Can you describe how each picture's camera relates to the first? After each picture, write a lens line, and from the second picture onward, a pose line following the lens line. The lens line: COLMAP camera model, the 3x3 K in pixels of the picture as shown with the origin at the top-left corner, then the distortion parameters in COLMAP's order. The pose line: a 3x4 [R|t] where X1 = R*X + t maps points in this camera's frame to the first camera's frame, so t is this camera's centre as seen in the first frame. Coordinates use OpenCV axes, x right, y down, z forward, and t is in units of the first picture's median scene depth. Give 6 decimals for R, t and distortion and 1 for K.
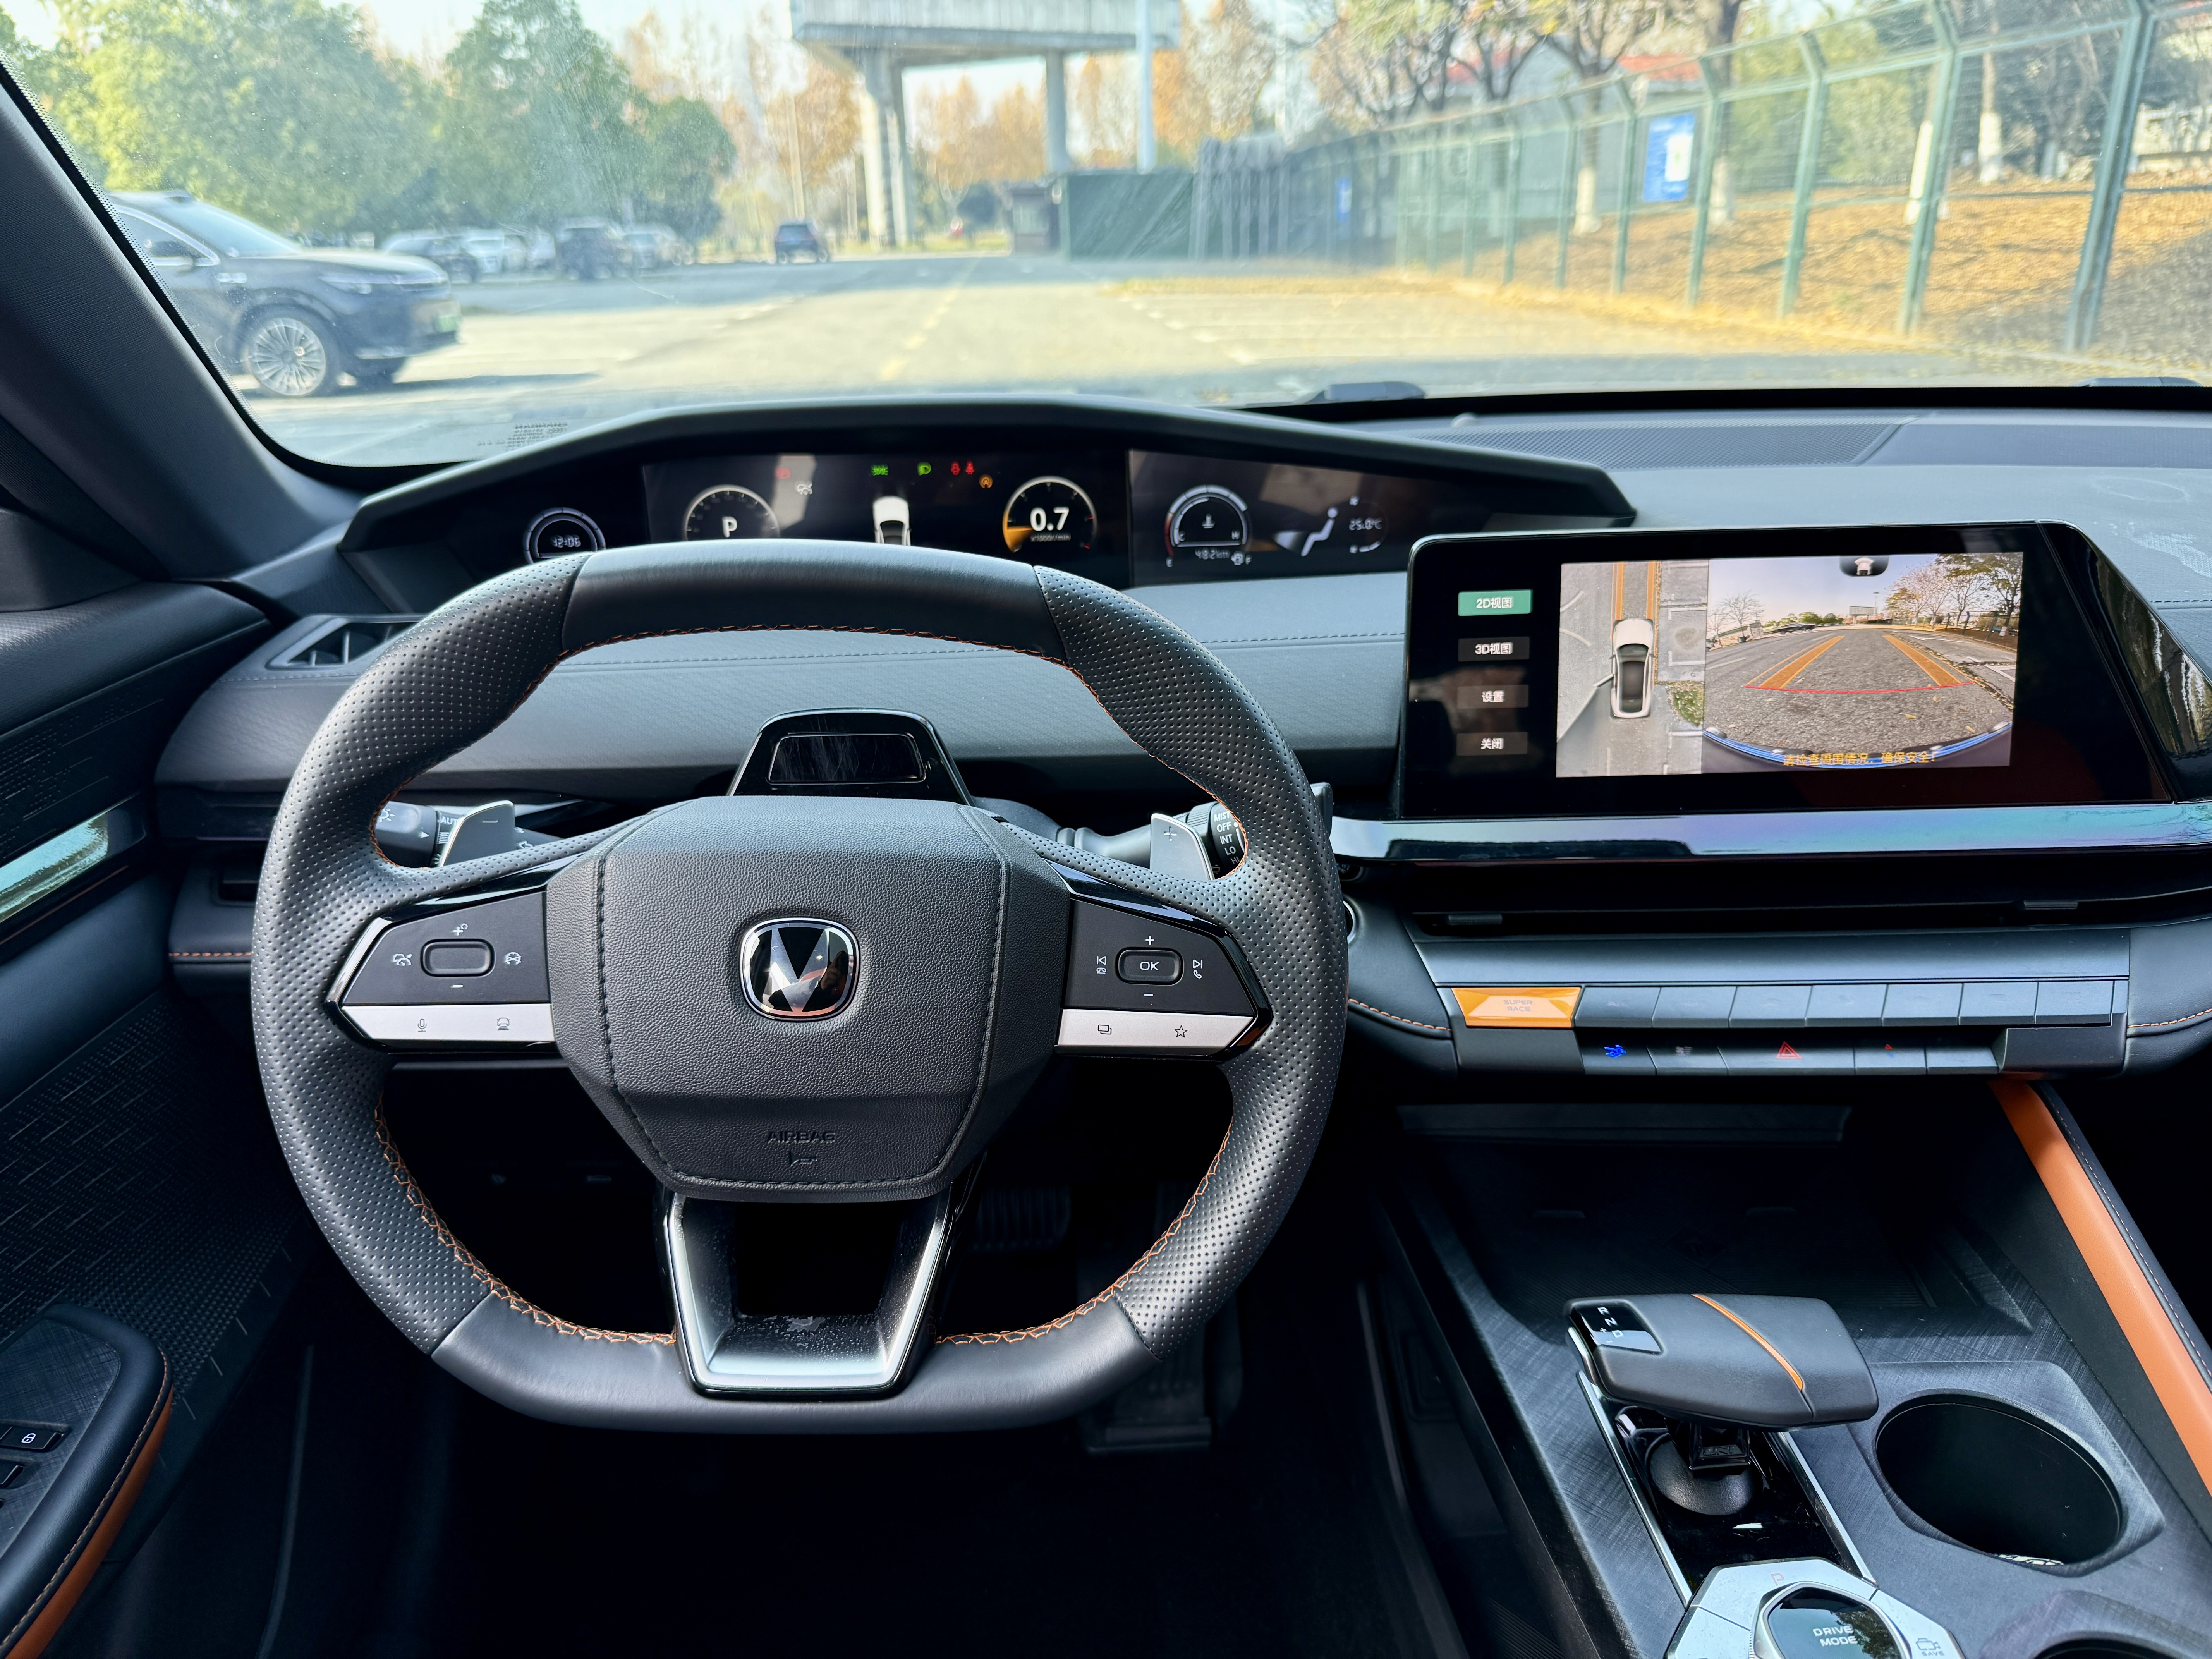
lens RADIAL K [[1558.1, 0, 1106.0], [0, 1558.1, 829.5], [0, 0, 1]] dist [0.103659, -0.233754]
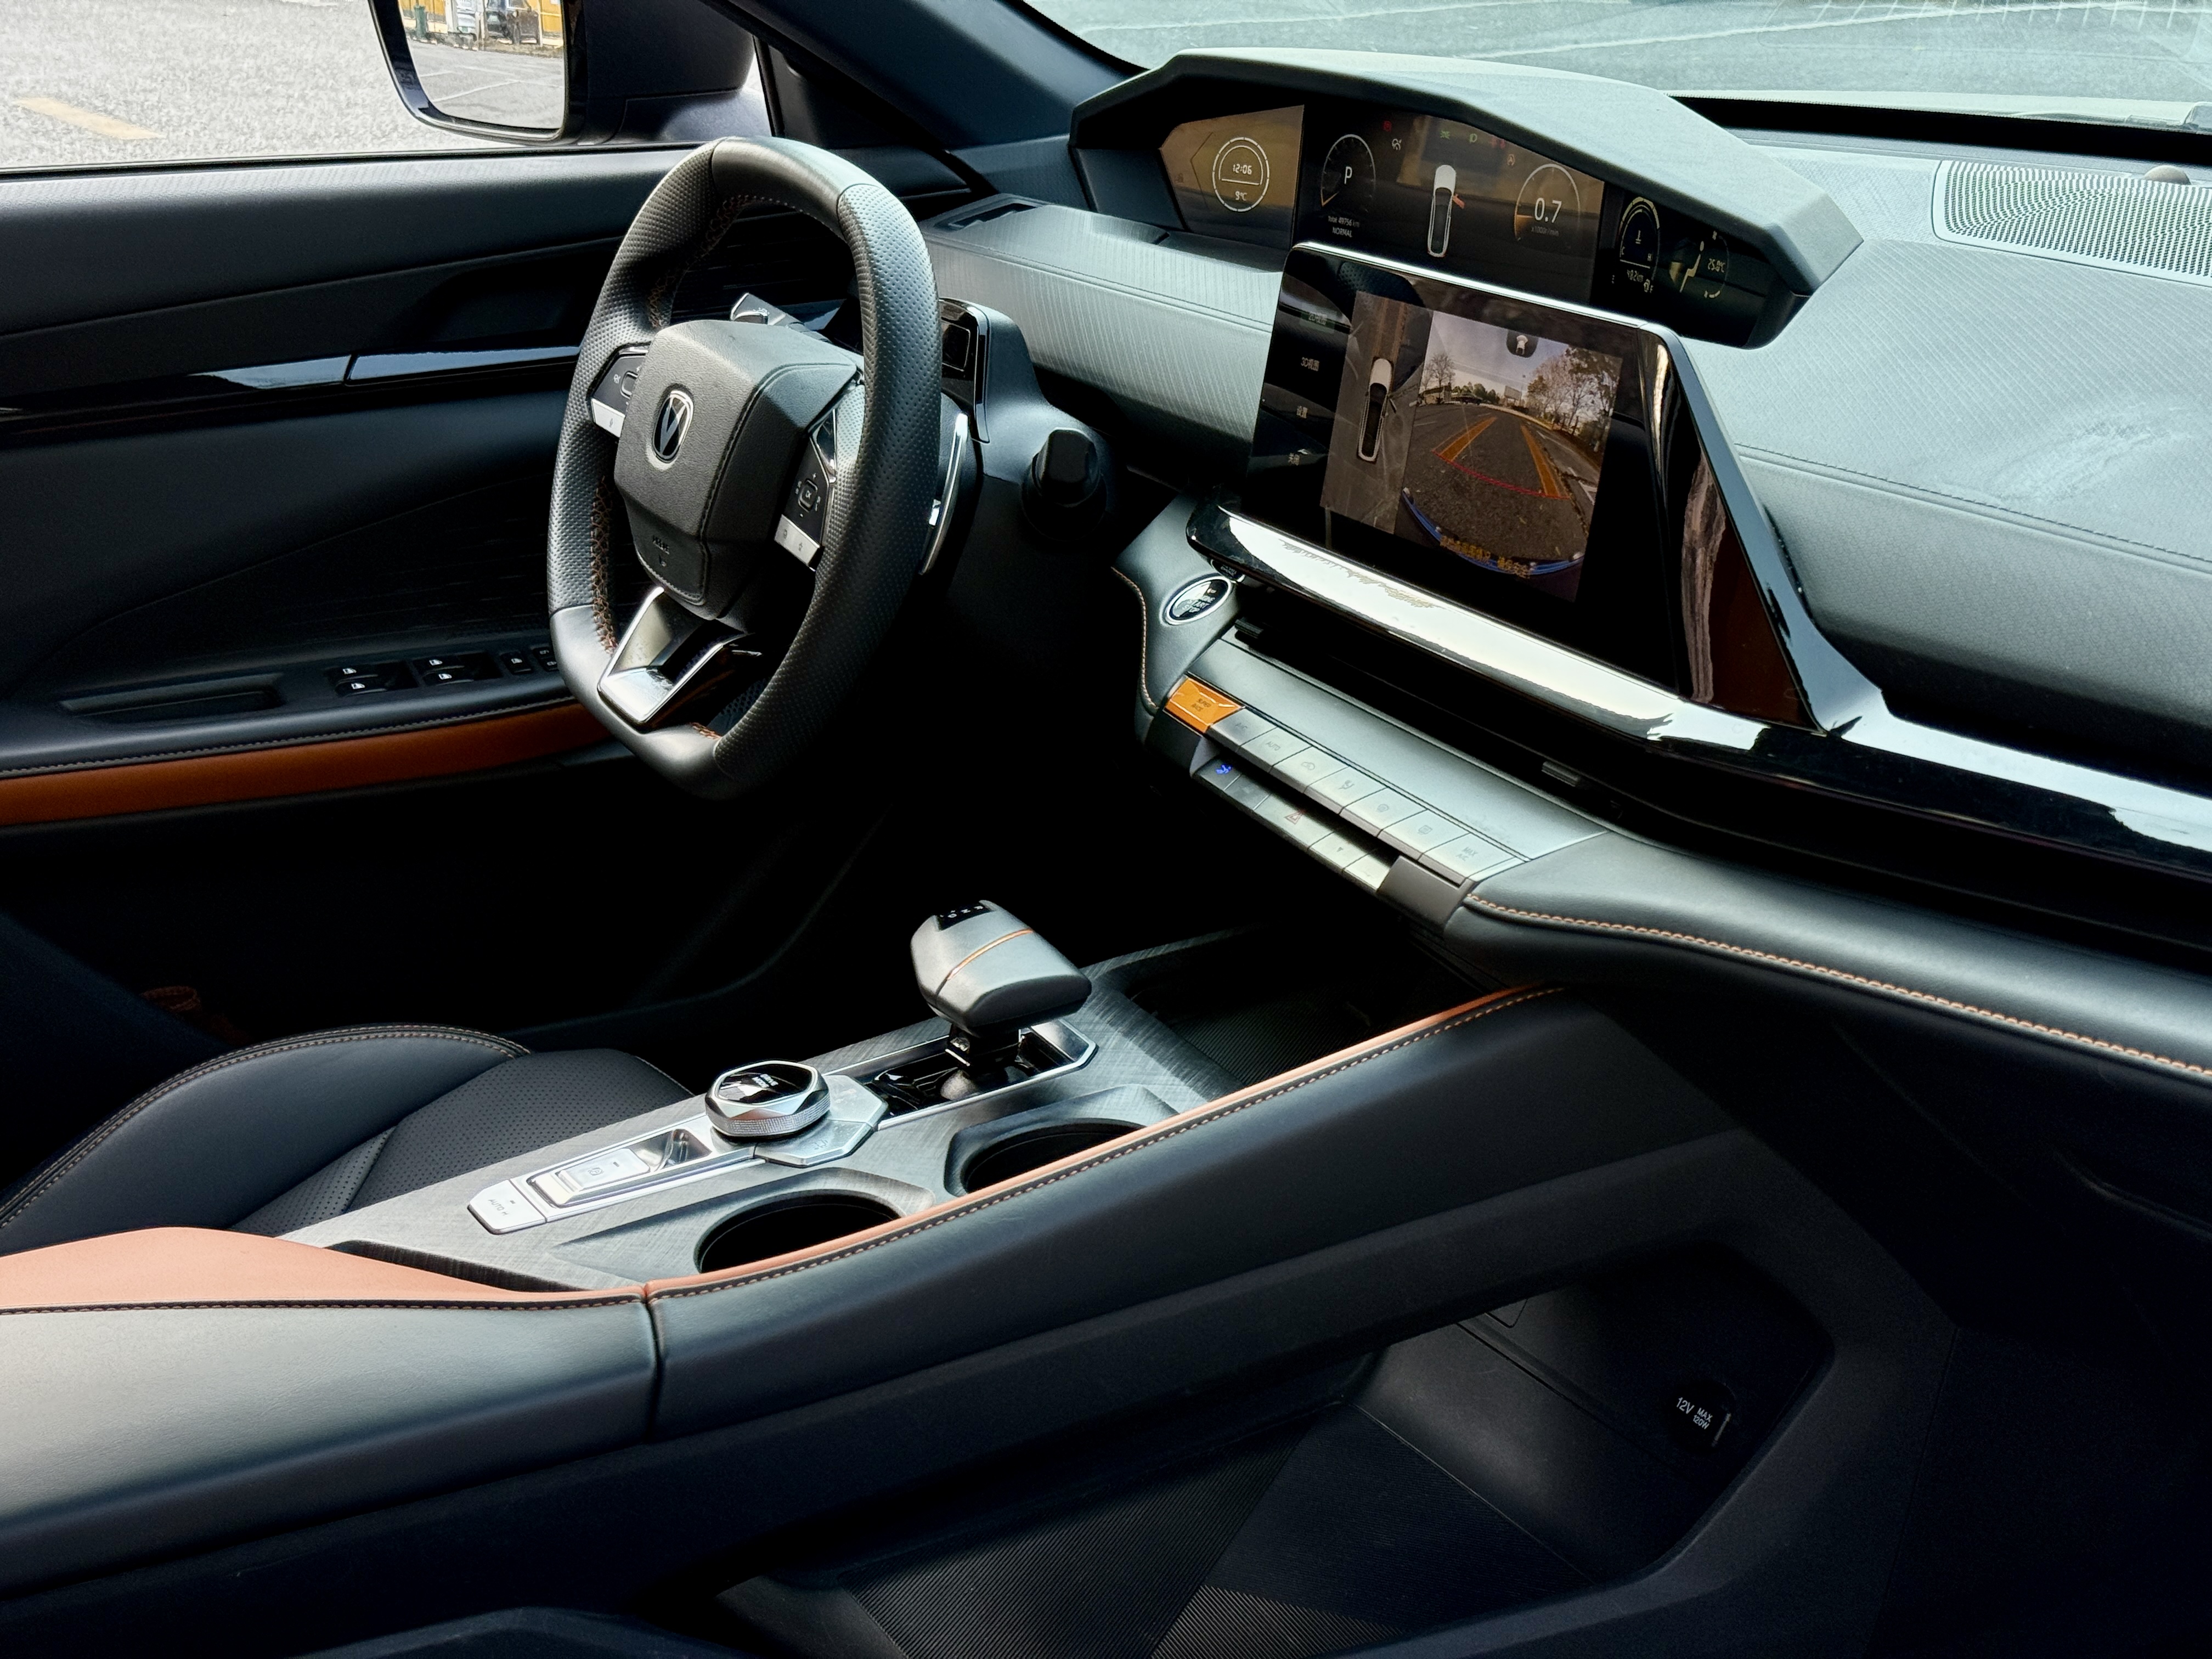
lens RADIAL K [[2999.8, 0, 1106.0], [0, 2999.8, 829.5], [0, 0, 1]] dist [0.207253, -0.791538]
pose [[0.439383, 0.308101, -0.843810, 1.567911], [-0.294788, 0.936777, 0.188545, -0.132961], [0.848553, 0.165902, 0.502429, -0.020412]]
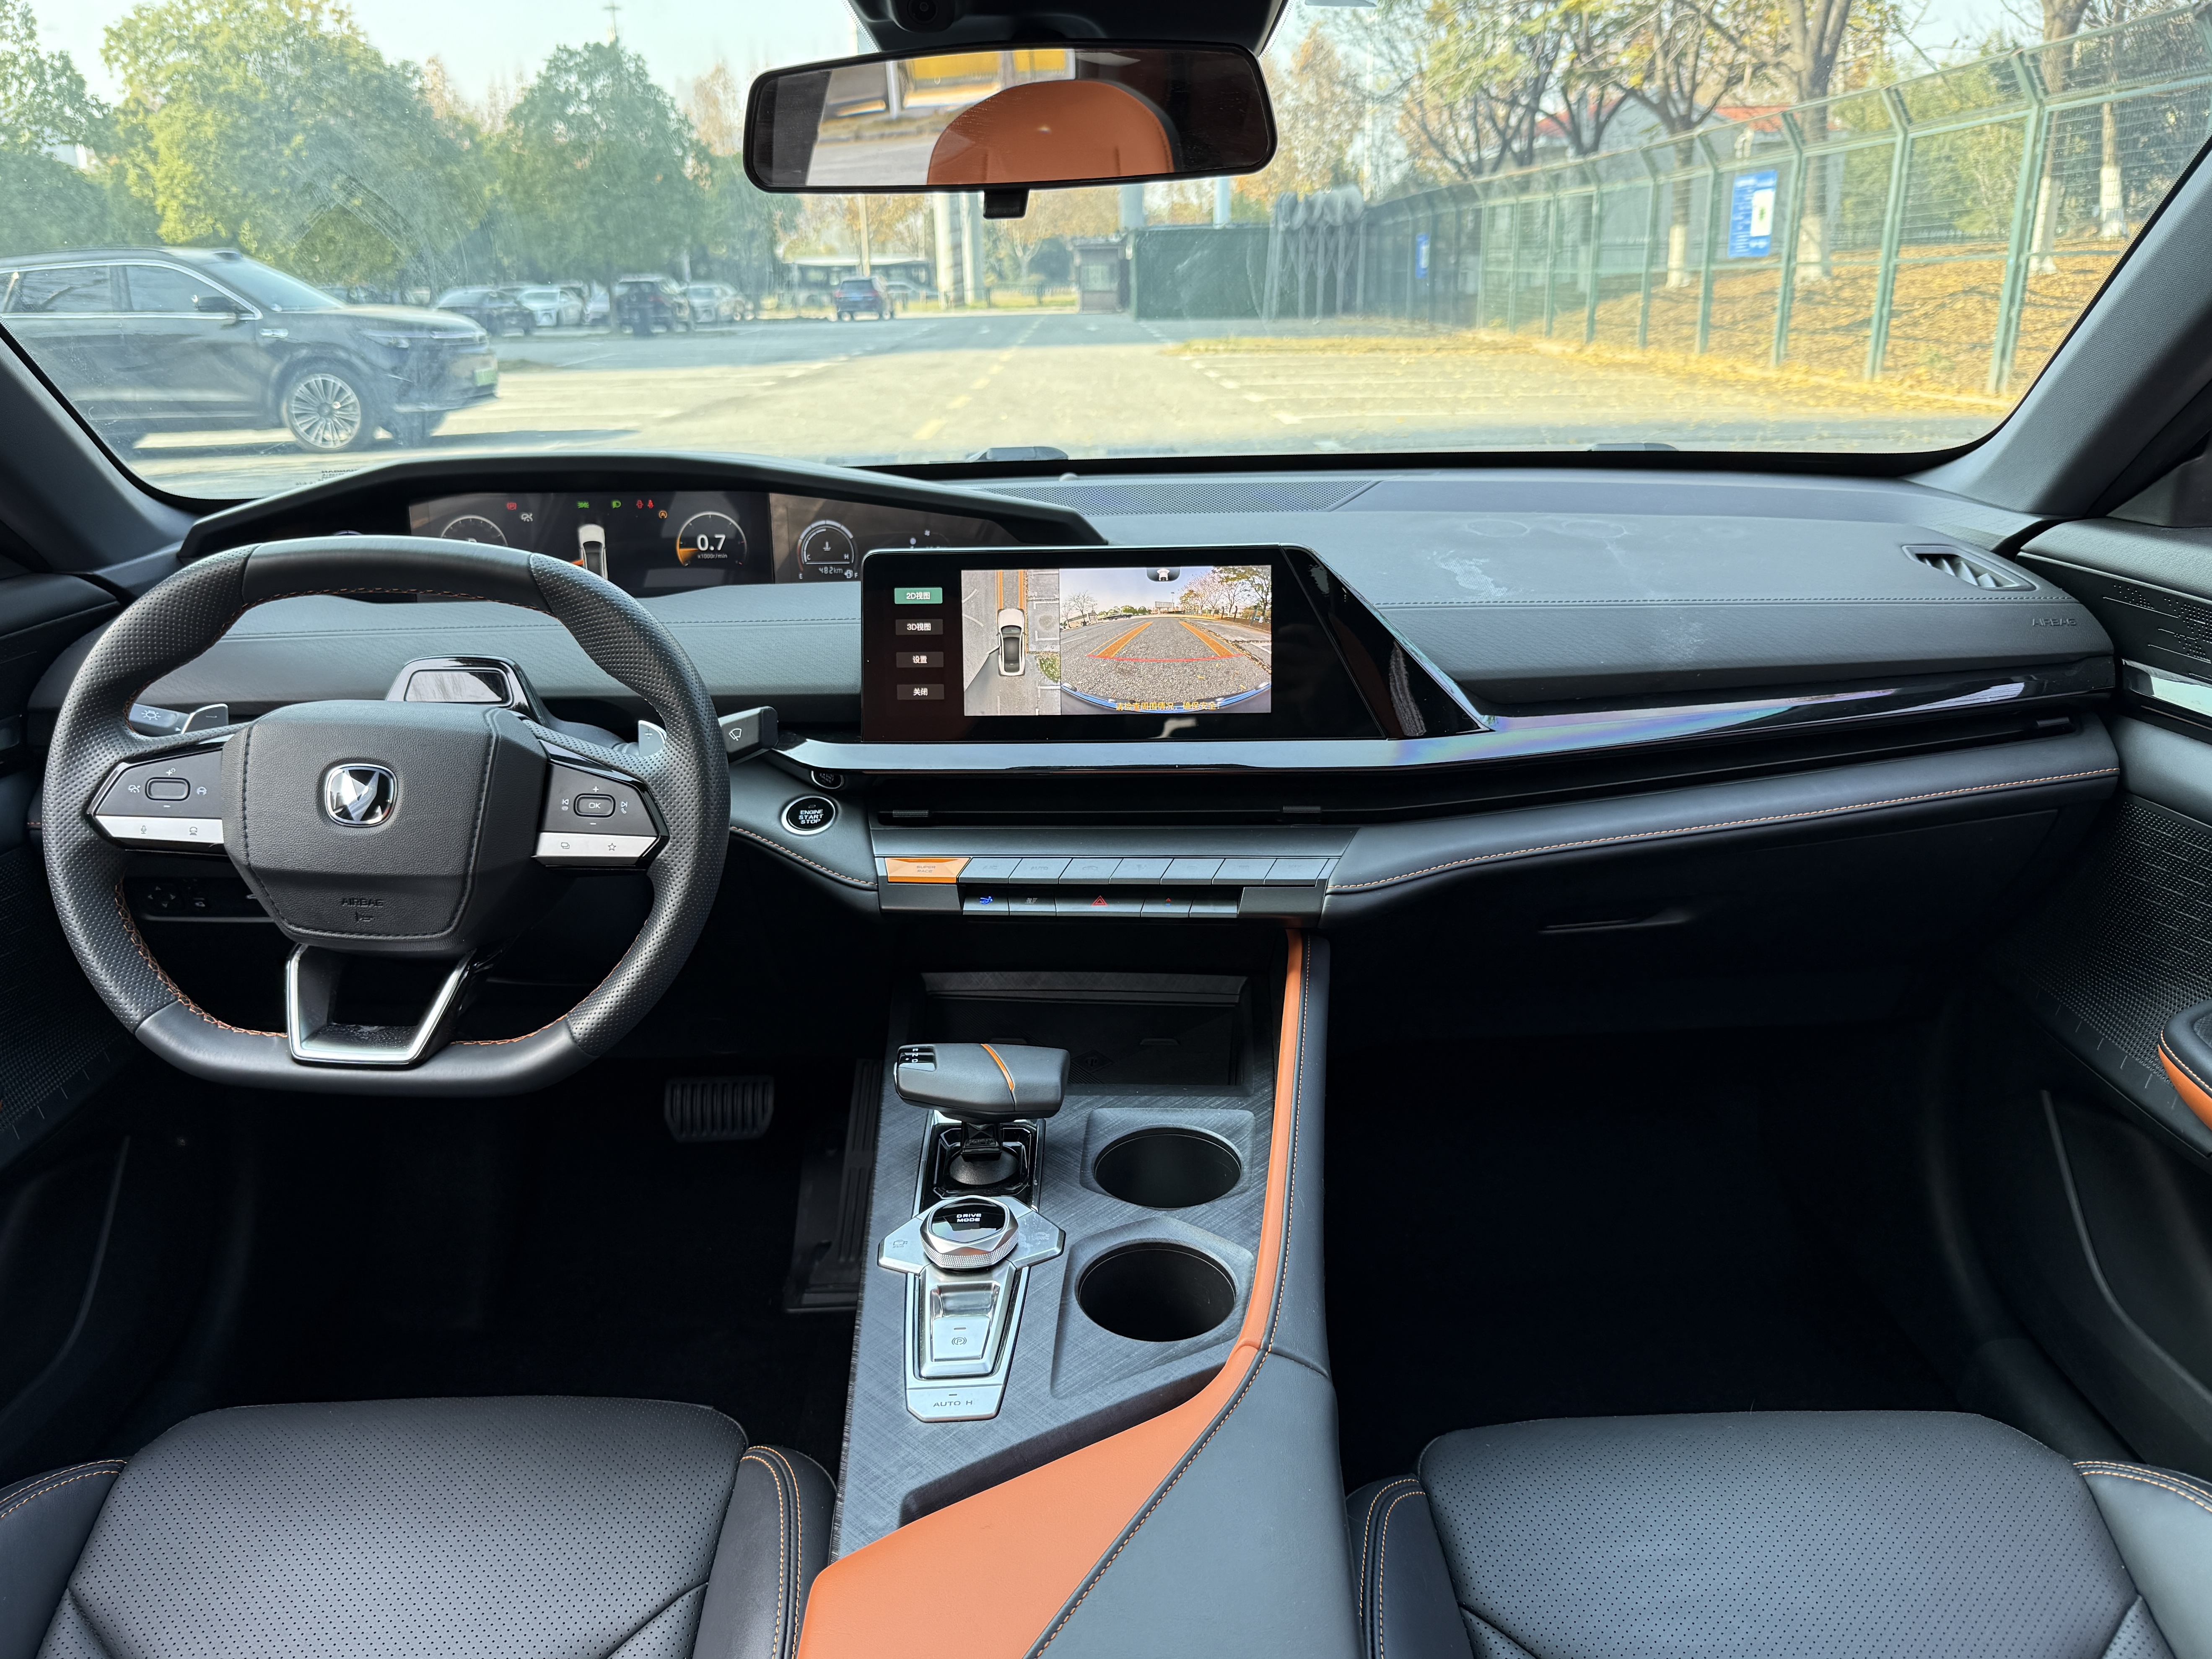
lens RADIAL K [[1664.0, 0, 1090.5], [0, 1664.0, 786.5], [0, 0, 1]] dist [0.120167, -0.251661]
pose [[0.998500, 0.019382, -0.051206, 0.405381], [-0.023146, 0.996992, -0.073967, 0.120044], [0.049619, 0.075041, 0.995945, -0.440650]]
